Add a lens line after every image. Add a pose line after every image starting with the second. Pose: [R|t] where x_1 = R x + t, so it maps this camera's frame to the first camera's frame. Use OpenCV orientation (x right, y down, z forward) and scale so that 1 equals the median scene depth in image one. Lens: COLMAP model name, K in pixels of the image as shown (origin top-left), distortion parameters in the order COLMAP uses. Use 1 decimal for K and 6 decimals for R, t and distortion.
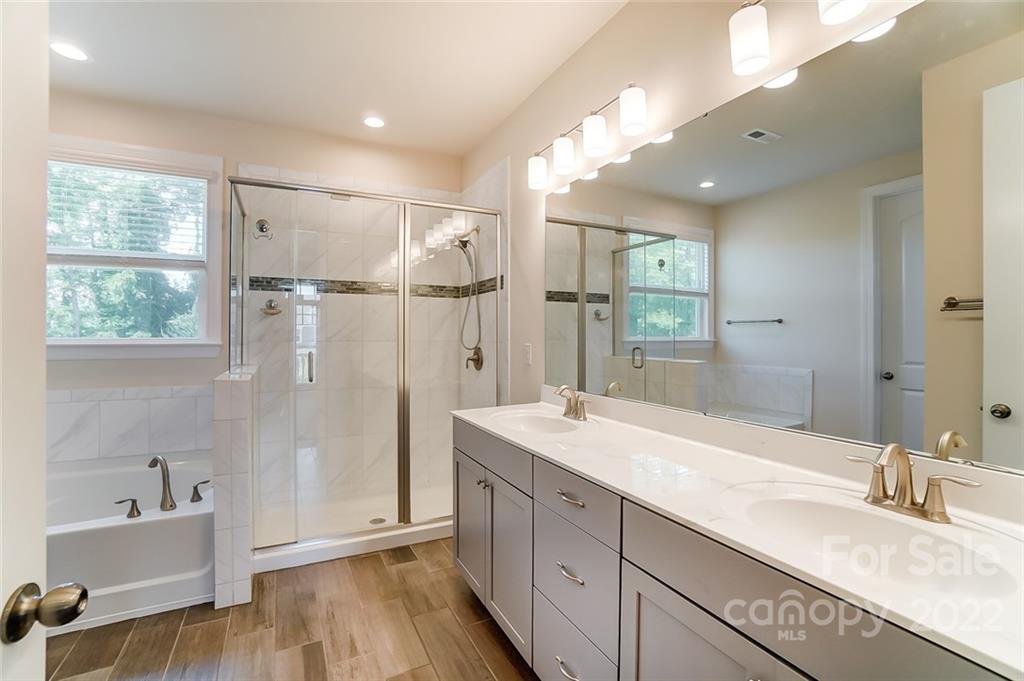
lens RADIAL K [[458.7, 0, 503.0], [0, 458.7, 339.2], [0, 0, 1]] dist [-0.053208, 0.016258]
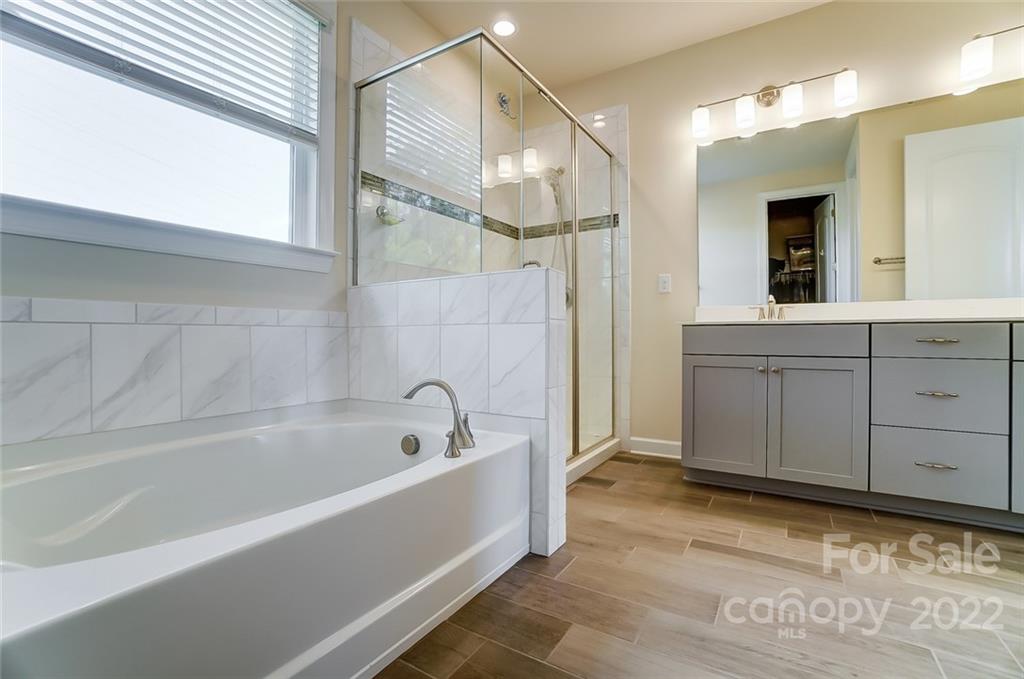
lens RADIAL K [[458.7, 0, 512.6], [0, 458.7, 339.0], [0, 0, 1]] dist [-0.053208, 0.016258]
pose [[0.845406, -0.009008, 0.534048, -1.169780], [0.007840, 0.999959, 0.004455, 0.216926], [-0.534066, 0.000421, 0.845443, 0.354533]]
